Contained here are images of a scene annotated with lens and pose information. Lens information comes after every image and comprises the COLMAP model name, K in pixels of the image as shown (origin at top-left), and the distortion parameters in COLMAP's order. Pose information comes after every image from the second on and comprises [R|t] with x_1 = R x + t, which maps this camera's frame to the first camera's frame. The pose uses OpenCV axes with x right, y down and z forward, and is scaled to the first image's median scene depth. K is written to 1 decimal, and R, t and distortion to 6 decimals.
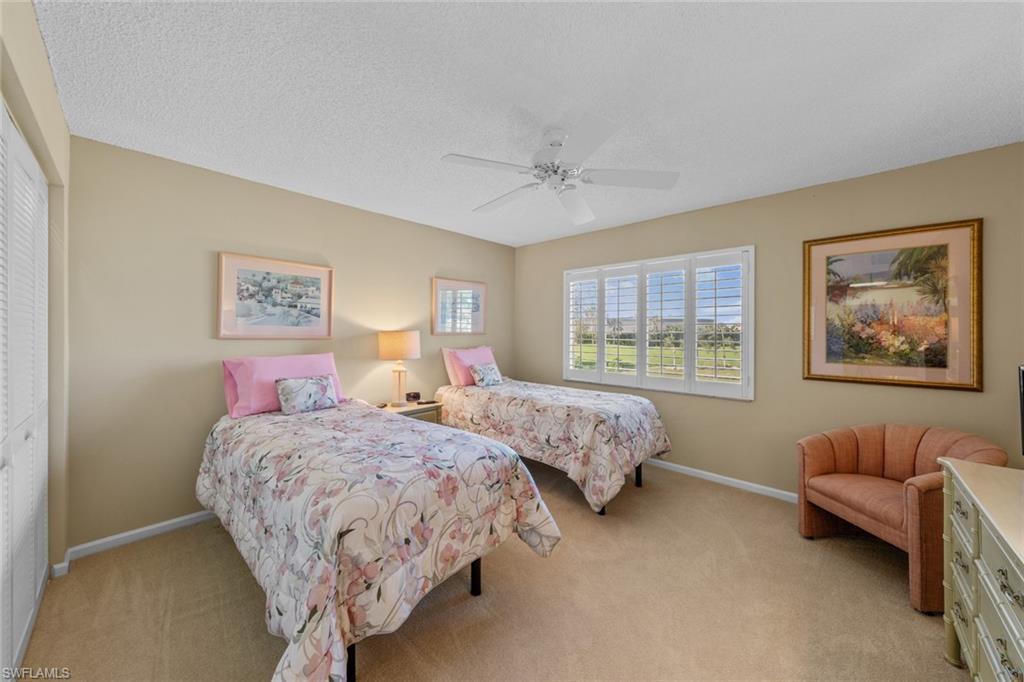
lens RADIAL K [[358.0, 0, 514.7], [0, 358.0, 330.1], [0, 0, 1]] dist [0.000443, -0.000098]
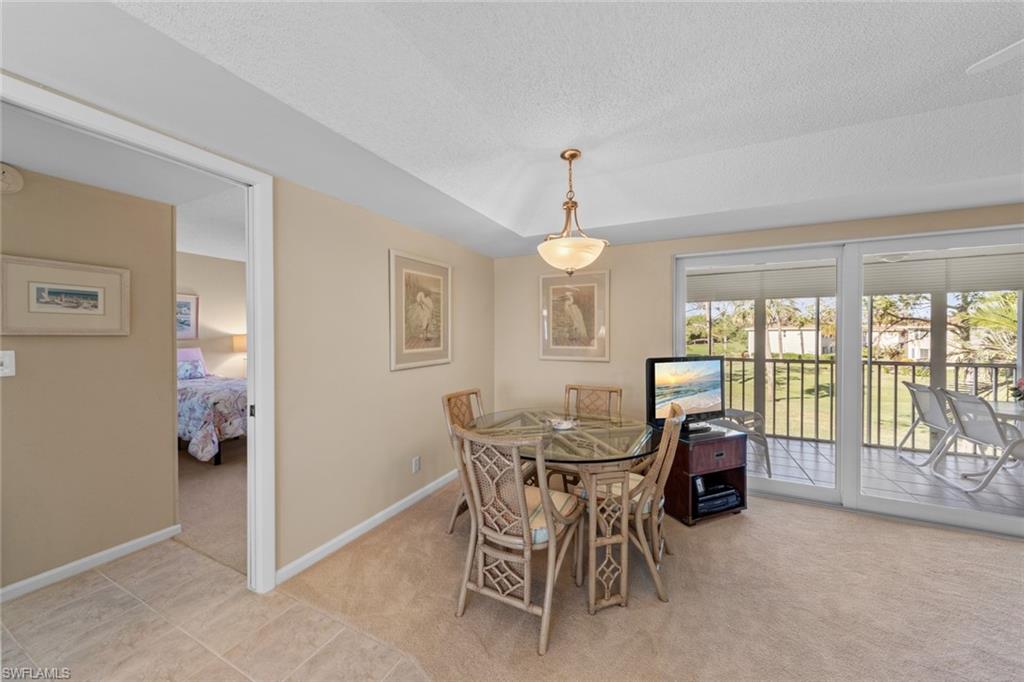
lens RADIAL K [[360.5, 0, 512.4], [0, 360.5, 335.5], [0, 0, 1]] dist [0.000138, 0.000018]
pose [[0.960005, -0.005479, 0.279928, 0.466895], [0.003845, 0.999972, 0.006387, 0.002129], [-0.279955, -0.005056, 0.960000, -1.137624]]
